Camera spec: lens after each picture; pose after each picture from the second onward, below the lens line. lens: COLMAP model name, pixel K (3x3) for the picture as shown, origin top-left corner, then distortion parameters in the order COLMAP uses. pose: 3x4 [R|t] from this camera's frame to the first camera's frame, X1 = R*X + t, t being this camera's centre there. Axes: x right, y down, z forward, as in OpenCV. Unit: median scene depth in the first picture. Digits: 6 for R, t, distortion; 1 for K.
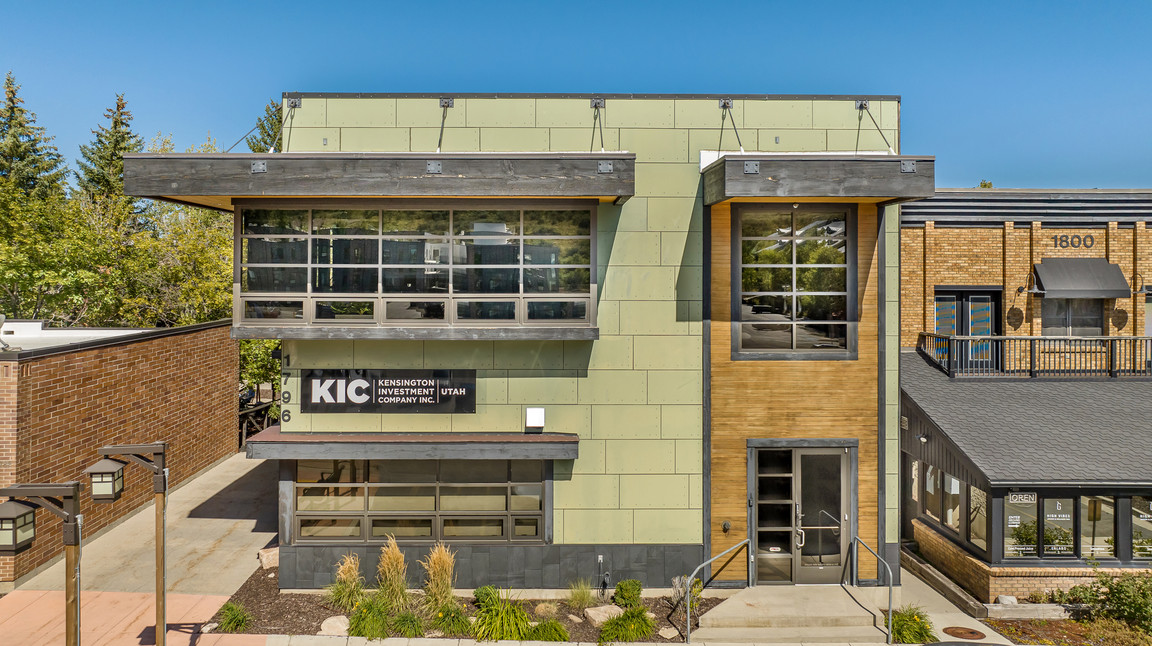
lens RADIAL K [[817.1, 0, 577.7], [0, 817.1, 260.9], [0, 0, 1]] dist [-0.010130, 0.000229]
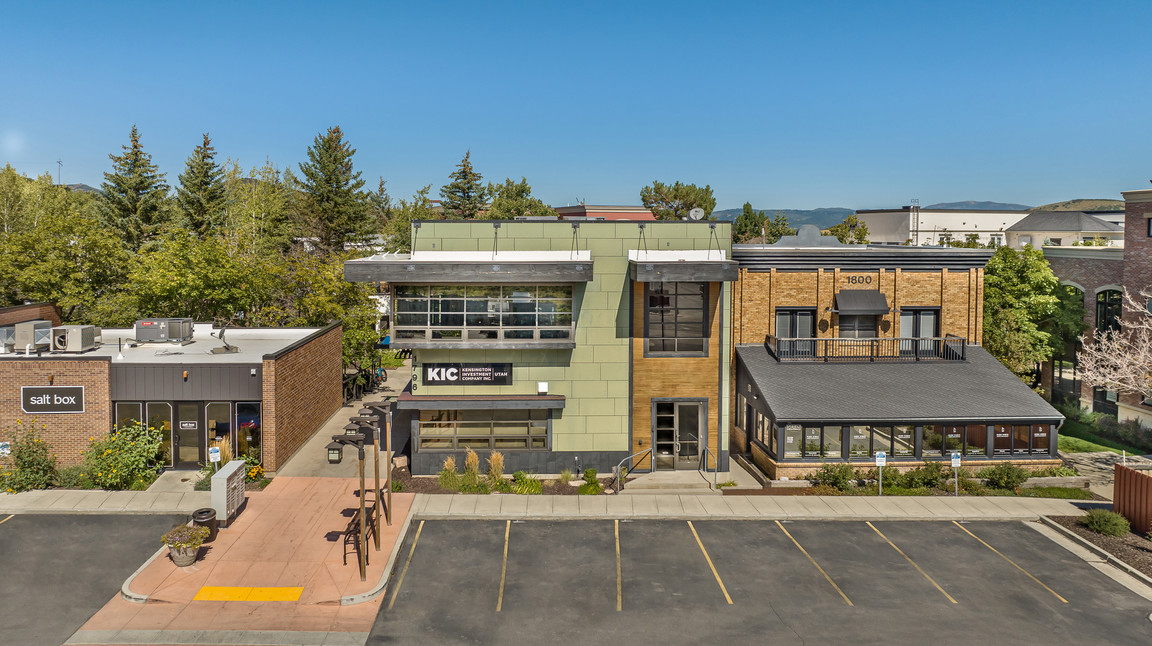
lens RADIAL K [[817.1, 0, 577.7], [0, 817.1, 260.9], [0, 0, 1]] dist [-0.010130, 0.000229]
pose [[0.999683, -0.000271, 0.025177, -0.018126], [-0.001008, 0.998710, 0.050773, -0.208998], [-0.025159, -0.050782, 0.998393, -0.935566]]
